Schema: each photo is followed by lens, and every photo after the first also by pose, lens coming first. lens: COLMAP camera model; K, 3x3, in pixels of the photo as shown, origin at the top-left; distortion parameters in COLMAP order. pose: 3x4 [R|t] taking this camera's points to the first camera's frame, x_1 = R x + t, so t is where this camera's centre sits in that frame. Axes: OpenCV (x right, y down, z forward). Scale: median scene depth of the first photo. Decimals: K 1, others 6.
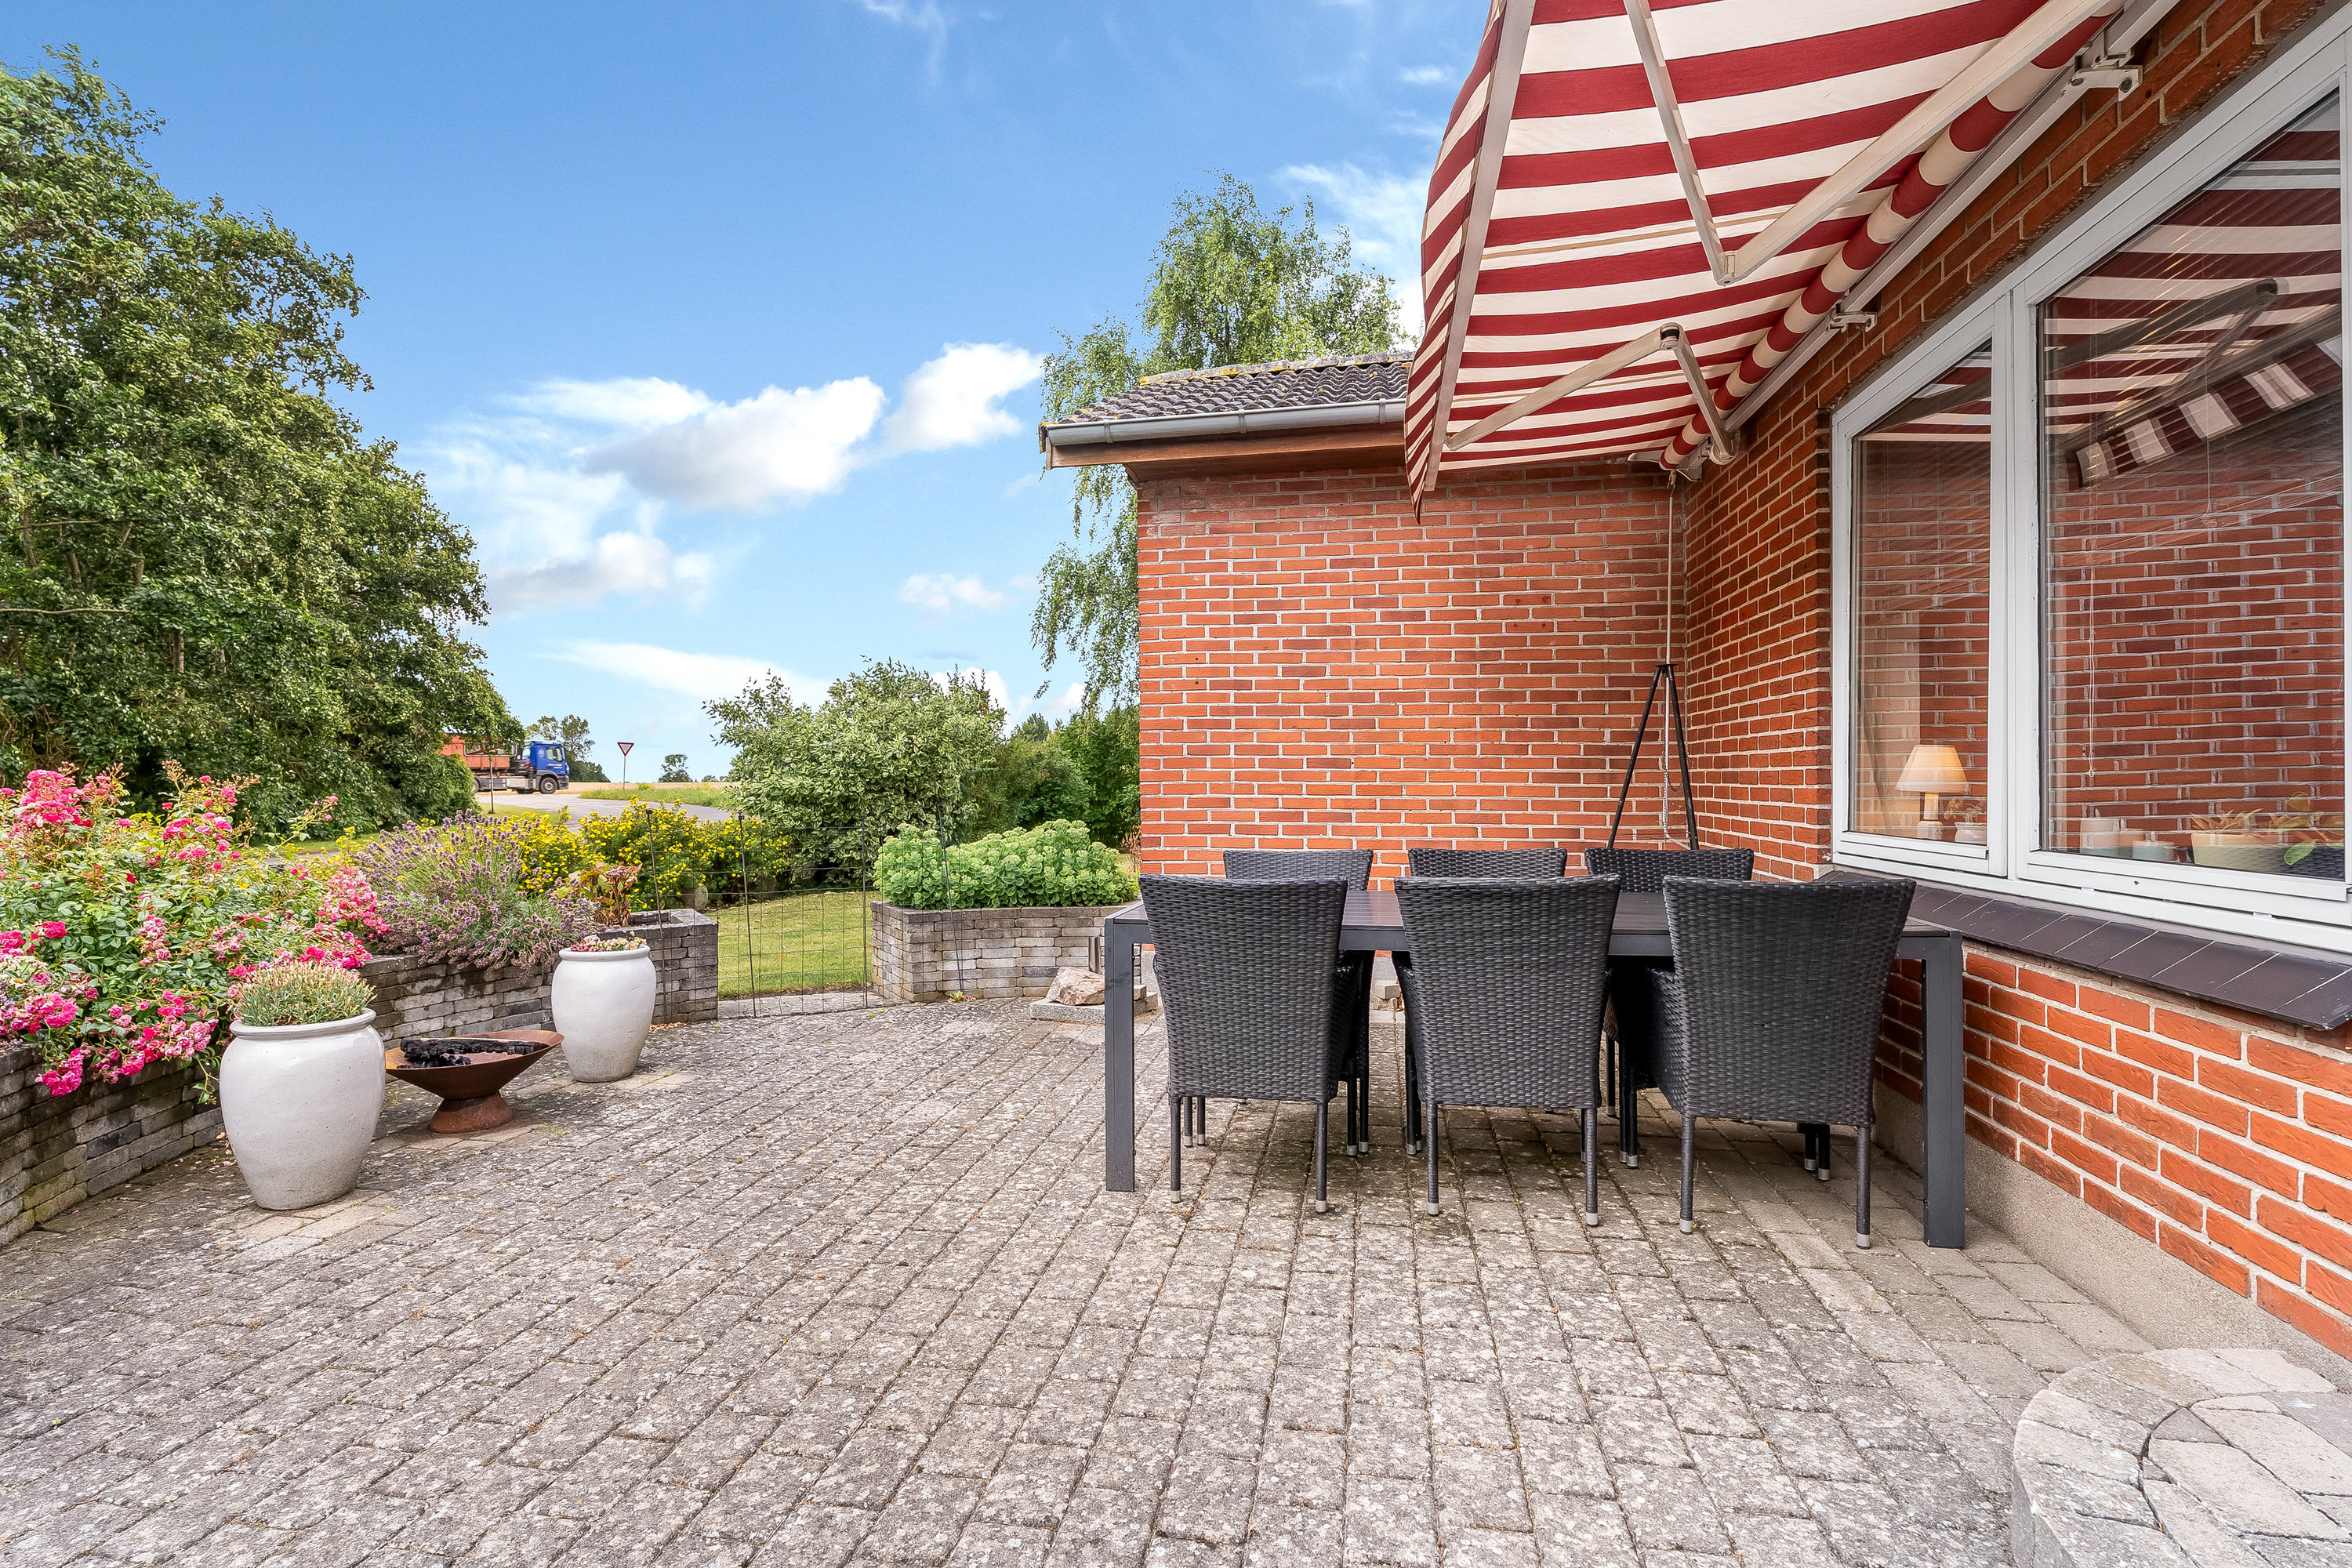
lens RADIAL K [[1151.2, 0, 1176.9], [0, 1151.2, 783.3], [0, 0, 1]] dist [-0.000976, -0.000086]
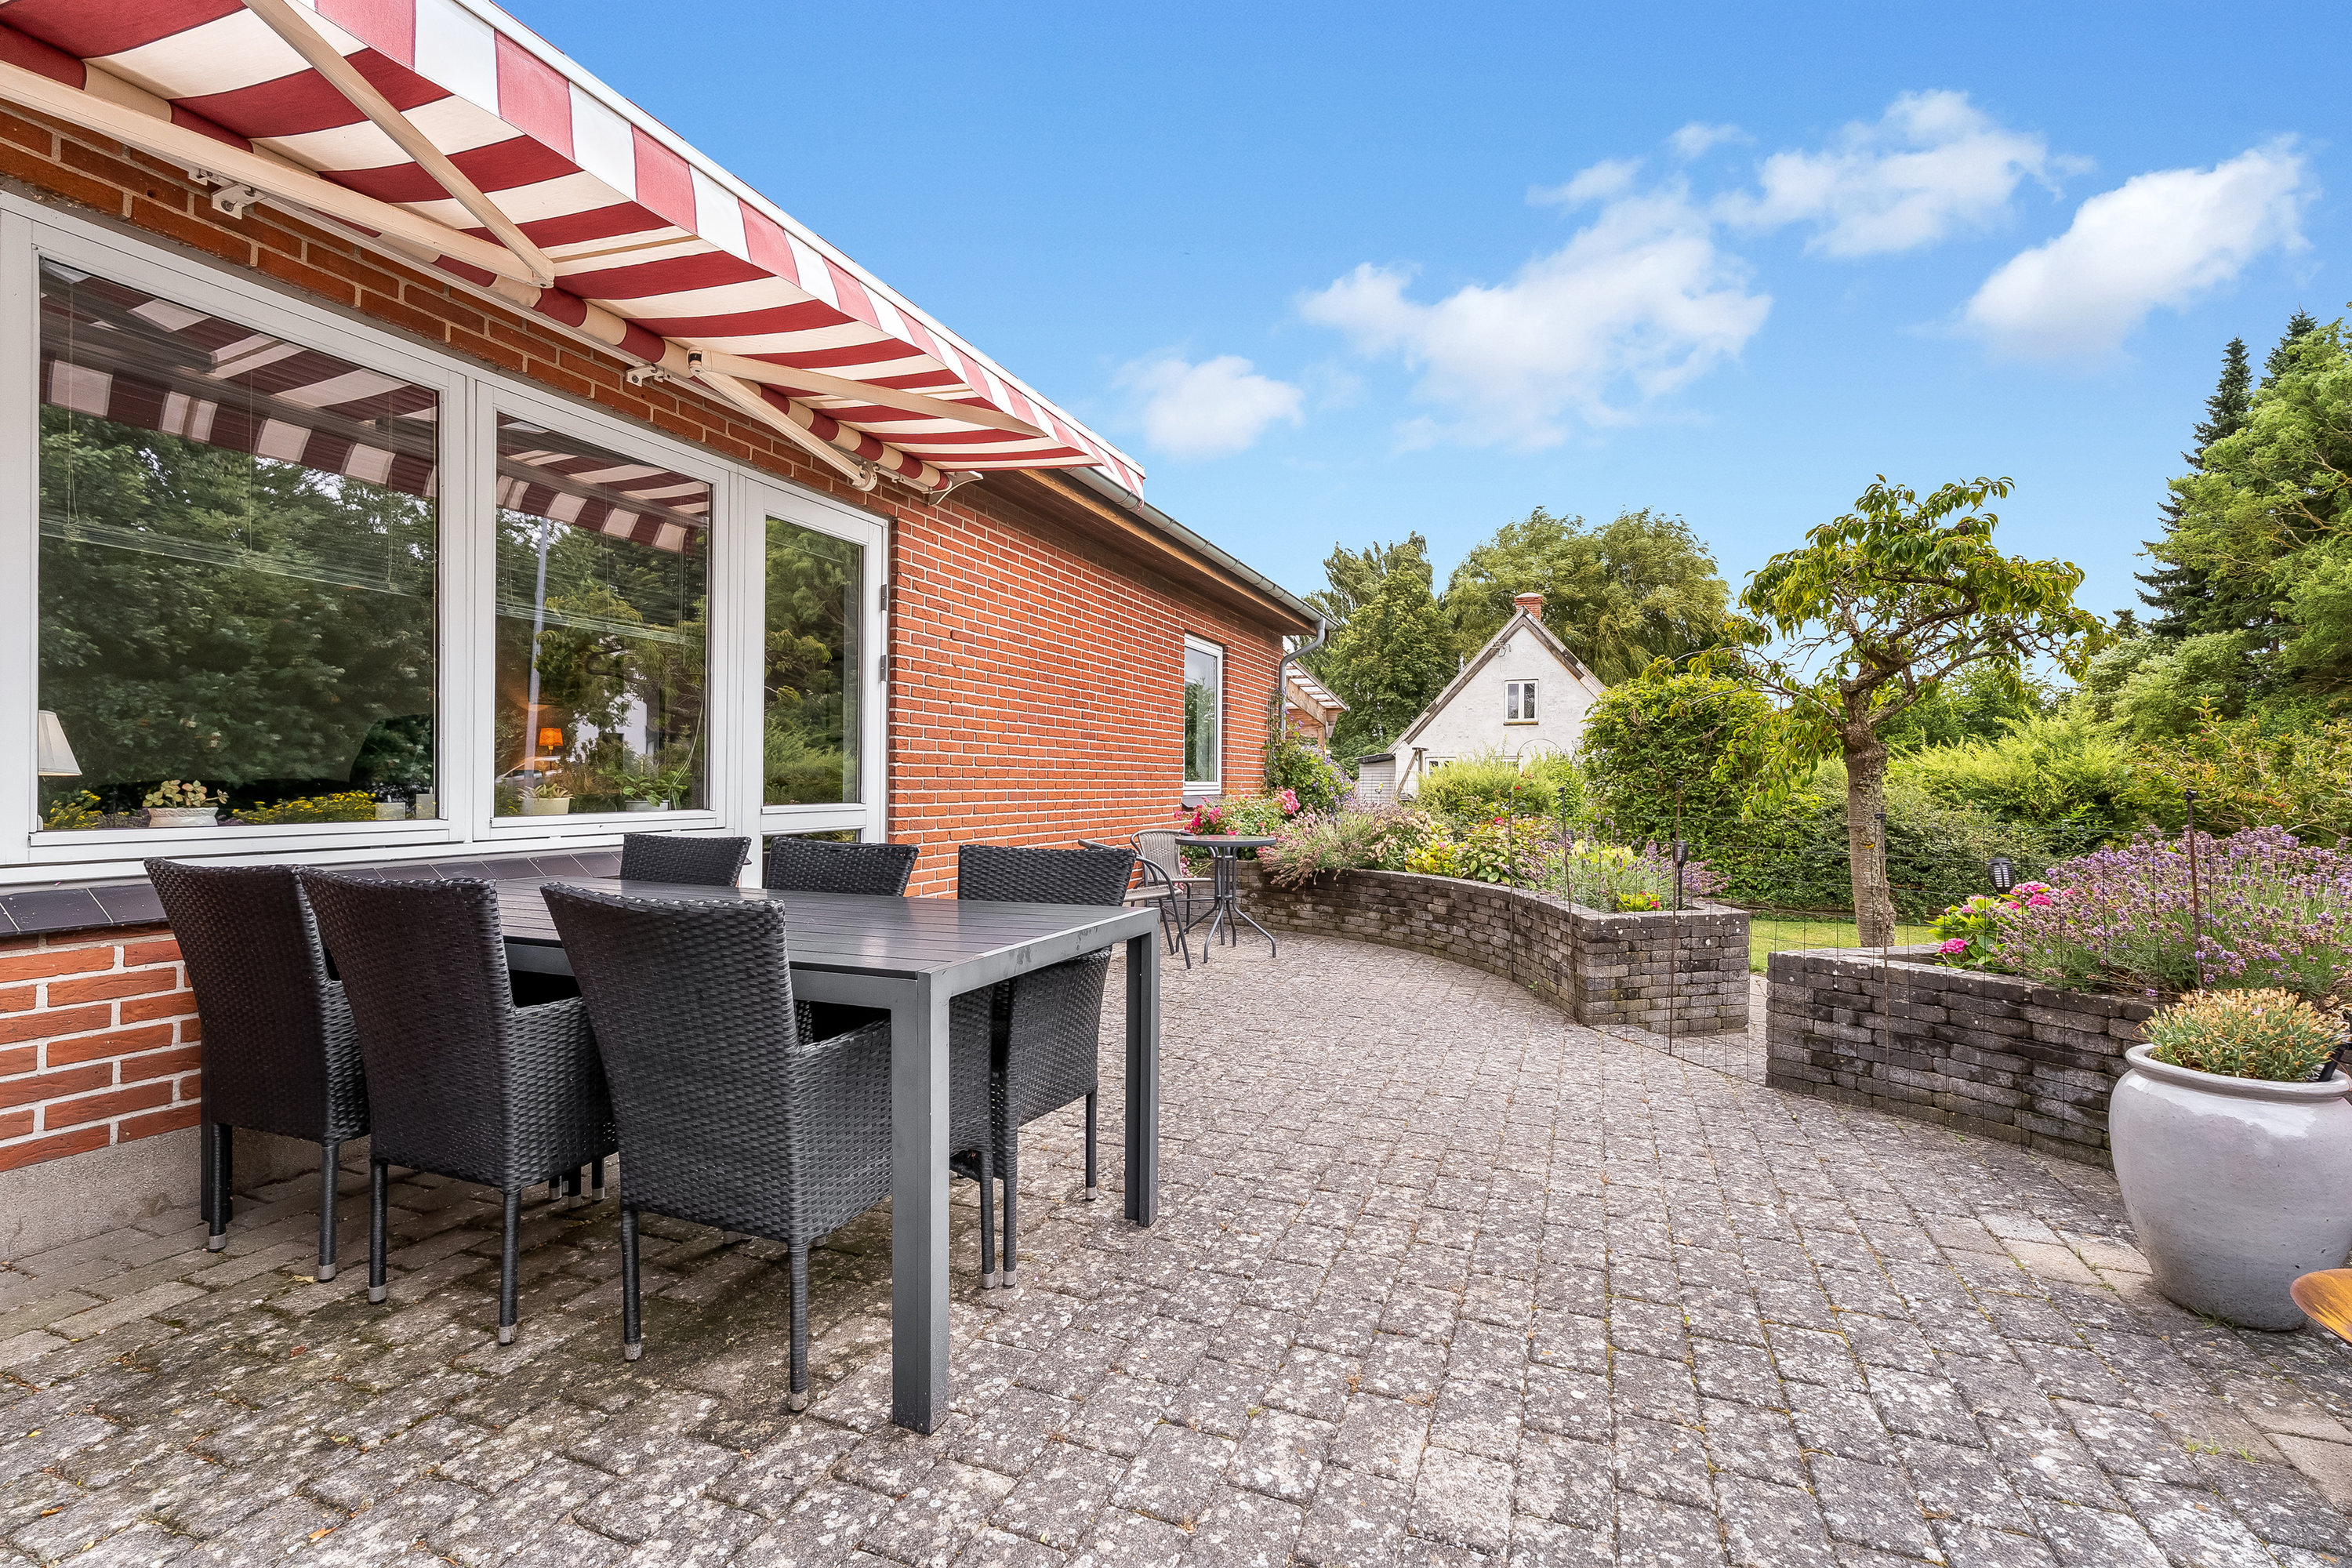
lens RADIAL K [[1072.8, 0, 1176.1], [0, 1072.8, 785.4], [0, 0, 1]] dist [-0.021366, -0.000713]
pose [[-0.980238, 0.007374, 0.197682, -0.246843], [0.007622, 0.999971, 0.000493, 0.024778], [-0.197673, 0.001990, -0.980266, 1.860242]]
